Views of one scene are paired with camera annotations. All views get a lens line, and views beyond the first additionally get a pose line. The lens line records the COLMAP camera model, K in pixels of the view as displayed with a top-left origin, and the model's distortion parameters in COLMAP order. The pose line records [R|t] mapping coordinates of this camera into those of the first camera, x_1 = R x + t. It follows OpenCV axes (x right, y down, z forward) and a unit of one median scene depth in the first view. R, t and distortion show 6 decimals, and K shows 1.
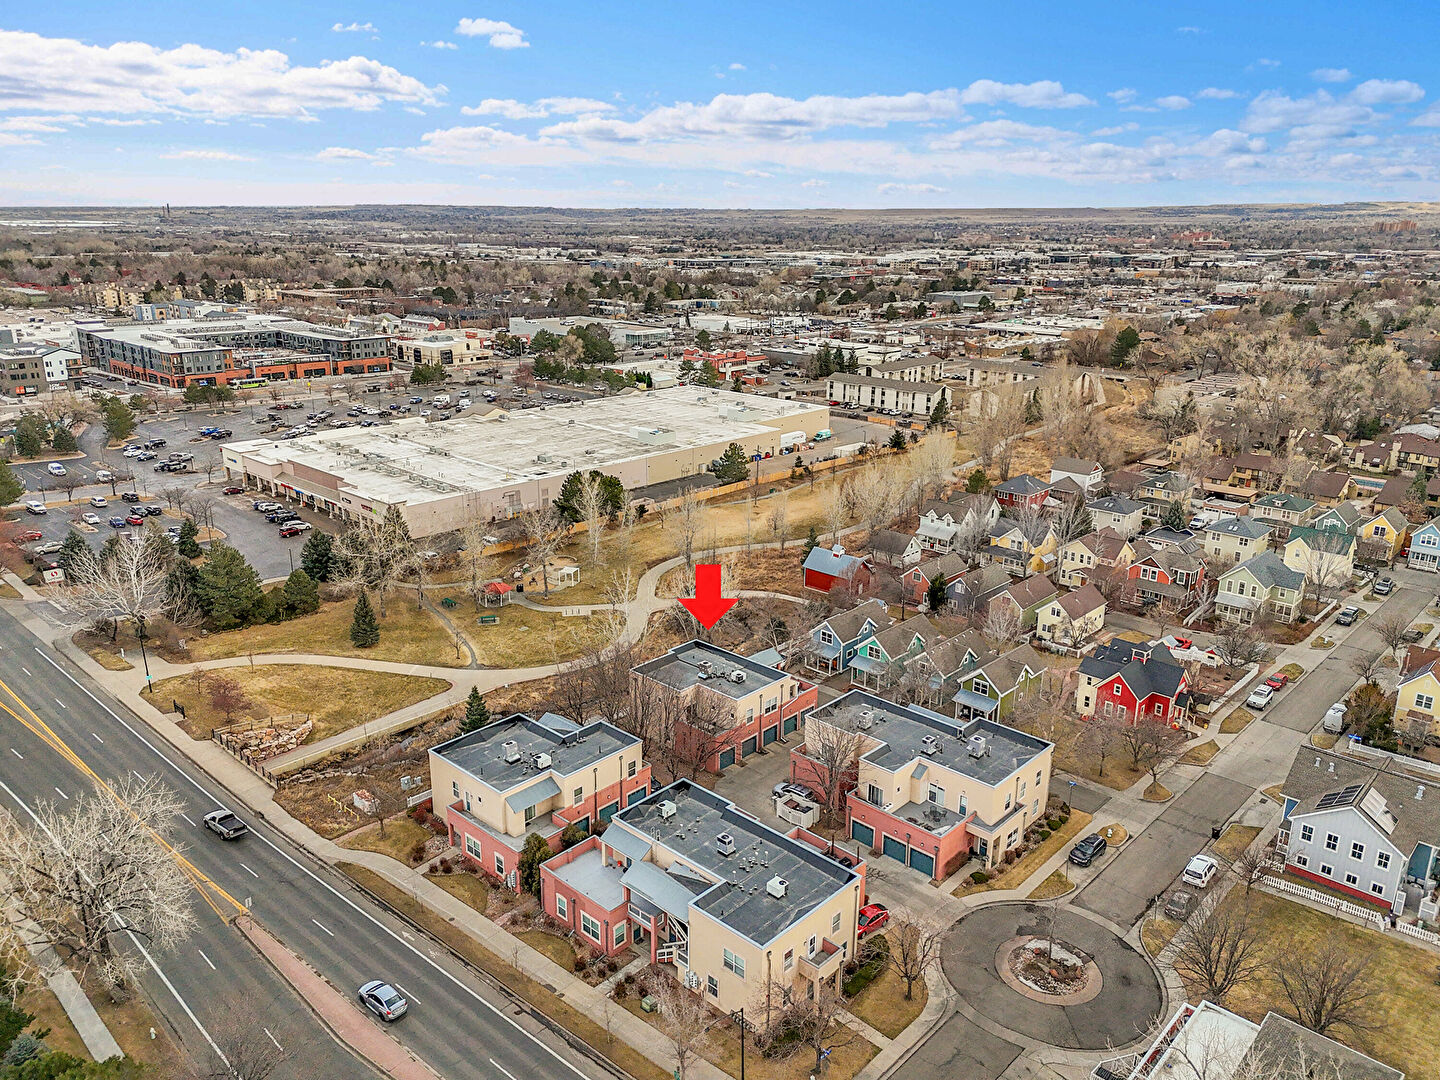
lens RADIAL K [[1031.4, 0, 724.7], [0, 1031.4, 551.8], [0, 0, 1]] dist [0.092938, -0.112492]
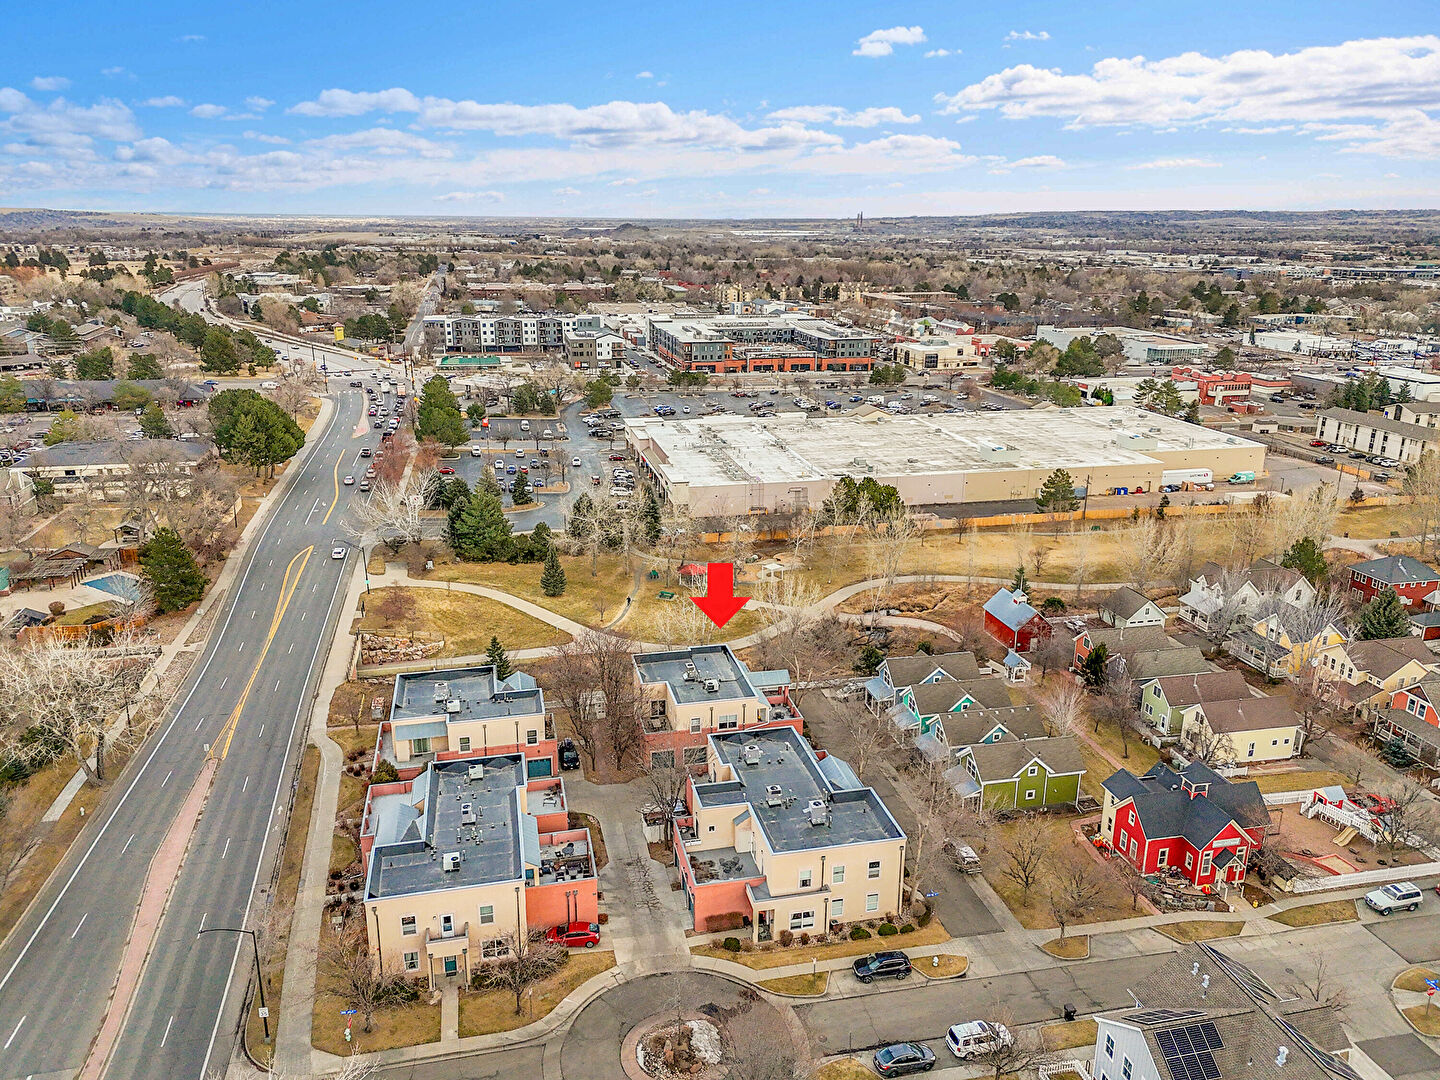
lens RADIAL K [[1031.1, 0, 720.0], [0, 1031.1, 540.0], [0, 0, 1]] dist [0.090770, -0.109168]
pose [[0.830970, 0.160684, -0.532606, 0.249250], [-0.169122, 0.985032, 0.033315, -0.024130], [0.529987, 0.062392, 0.845708, 0.075852]]
